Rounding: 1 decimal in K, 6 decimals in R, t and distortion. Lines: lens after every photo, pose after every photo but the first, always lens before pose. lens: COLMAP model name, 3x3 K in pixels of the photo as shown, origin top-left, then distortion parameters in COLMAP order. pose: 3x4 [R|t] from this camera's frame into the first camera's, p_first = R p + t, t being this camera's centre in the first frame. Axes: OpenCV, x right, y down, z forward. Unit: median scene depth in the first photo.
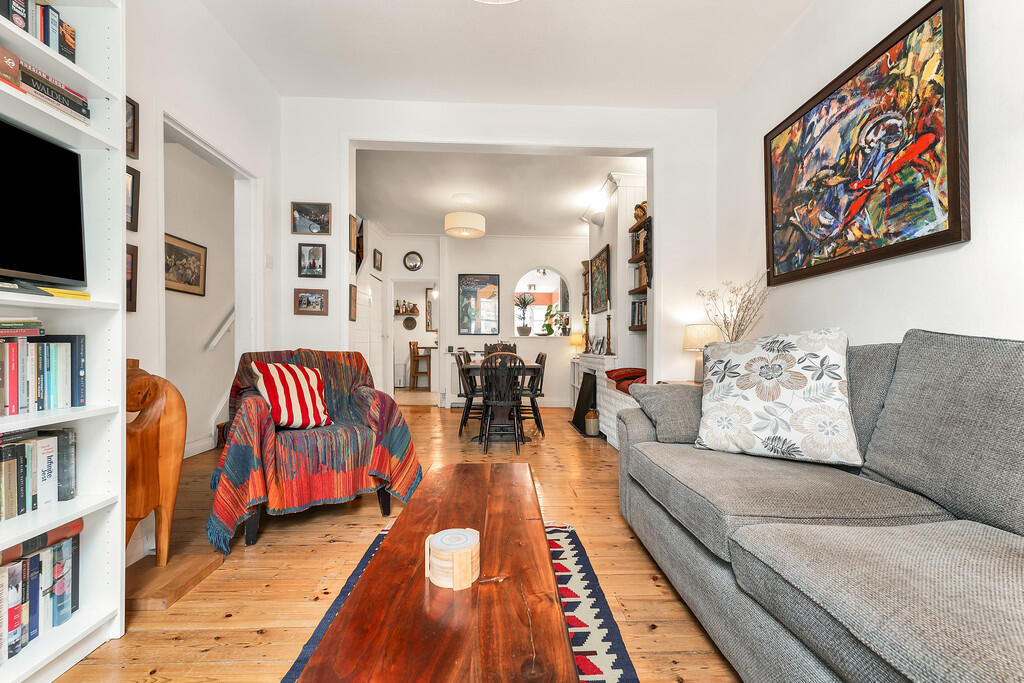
lens RADIAL K [[414.2, 0, 515.8], [0, 414.2, 340.4], [0, 0, 1]] dist [0.001952, 0.000177]
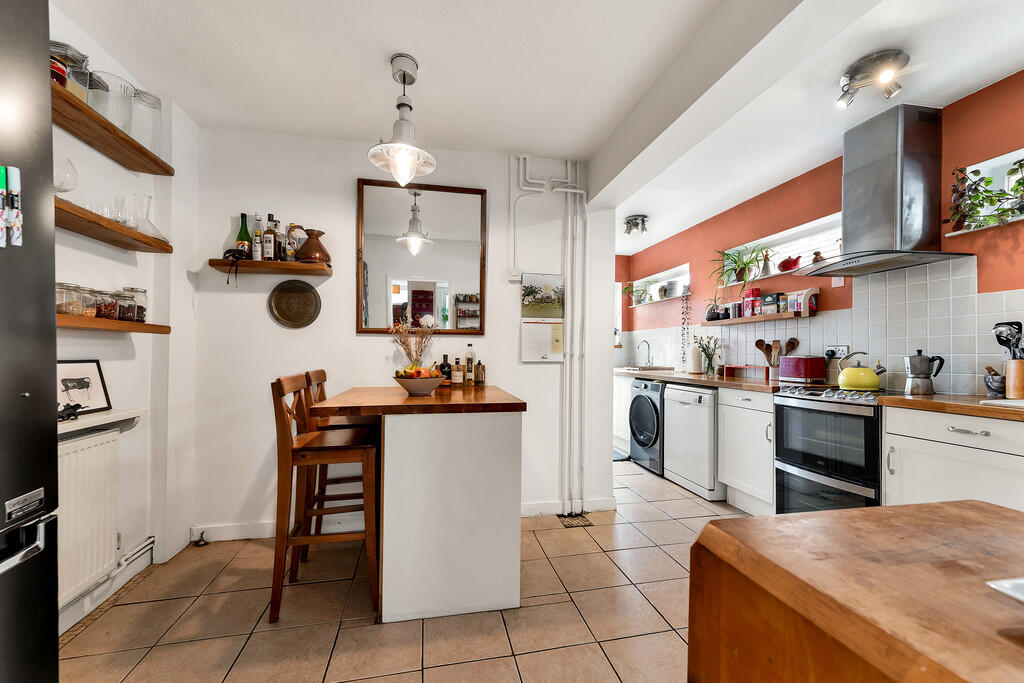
lens RADIAL K [[414.2, 0, 510.0], [0, 414.2, 347.6], [0, 0, 1]] dist [0.001952, 0.000177]
pose [[0.989109, -0.005021, 0.147102, -0.224888], [0.005492, 0.999981, -0.002796, -0.016060], [-0.147085, 0.003573, 0.989117, 1.019923]]
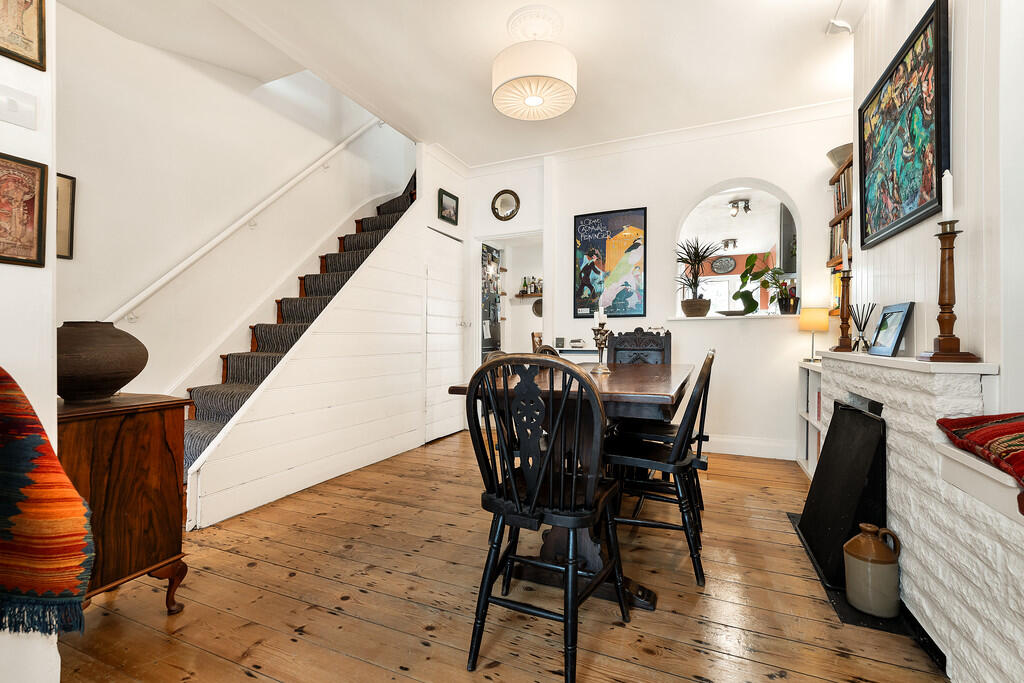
lens RADIAL K [[433.5, 0, 510.3], [0, 433.5, 351.7], [0, 0, 1]] dist [-0.001083, -0.000100]
pose [[0.893721, 0.002997, -0.448614, 0.059246], [0.015922, 0.999136, 0.038396, 0.008863], [0.448341, -0.041458, 0.892900, 0.407250]]
